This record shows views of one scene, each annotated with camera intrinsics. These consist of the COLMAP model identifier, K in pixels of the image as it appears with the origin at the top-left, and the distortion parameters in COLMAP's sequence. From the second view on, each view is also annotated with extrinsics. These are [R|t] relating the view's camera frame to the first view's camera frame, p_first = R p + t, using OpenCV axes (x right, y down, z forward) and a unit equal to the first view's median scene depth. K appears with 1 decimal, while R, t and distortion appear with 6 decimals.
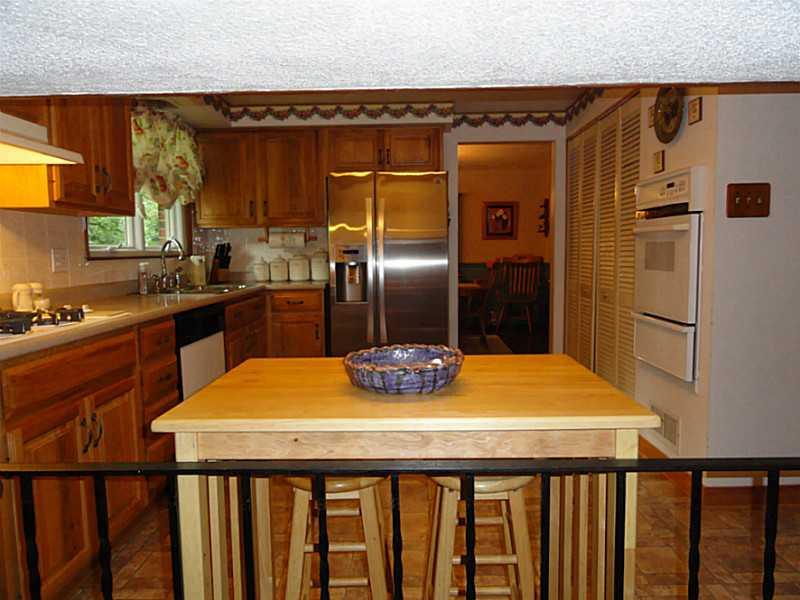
lens RADIAL K [[555.8, 0, 402.1], [0, 555.8, 300.6], [0, 0, 1]] dist [0.001919, 0.000136]
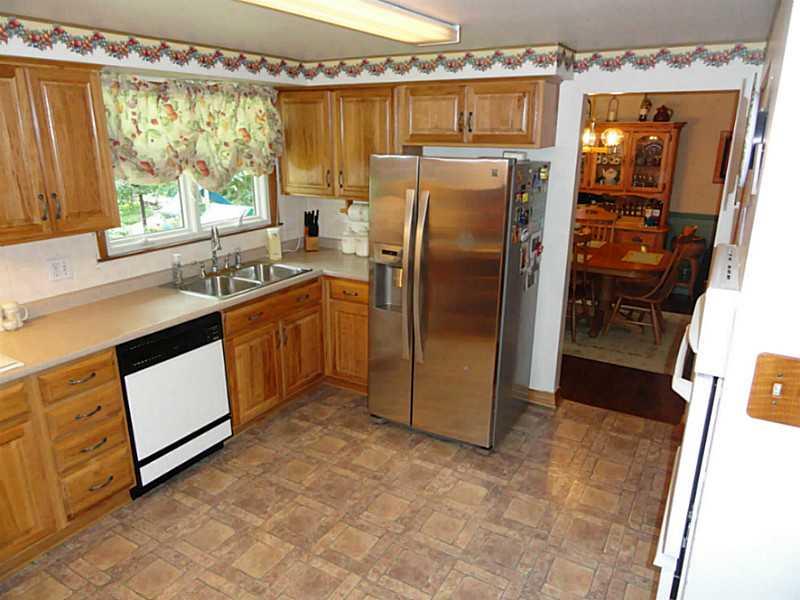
lens RADIAL K [[555.8, 0, 401.0], [0, 555.8, 299.7], [0, 0, 1]] dist [0.001919, 0.000136]
pose [[0.870377, 0.161354, -0.465198, 0.294942], [-0.061374, 0.972966, 0.222643, -0.187400], [0.488547, -0.165232, 0.856750, 0.252992]]
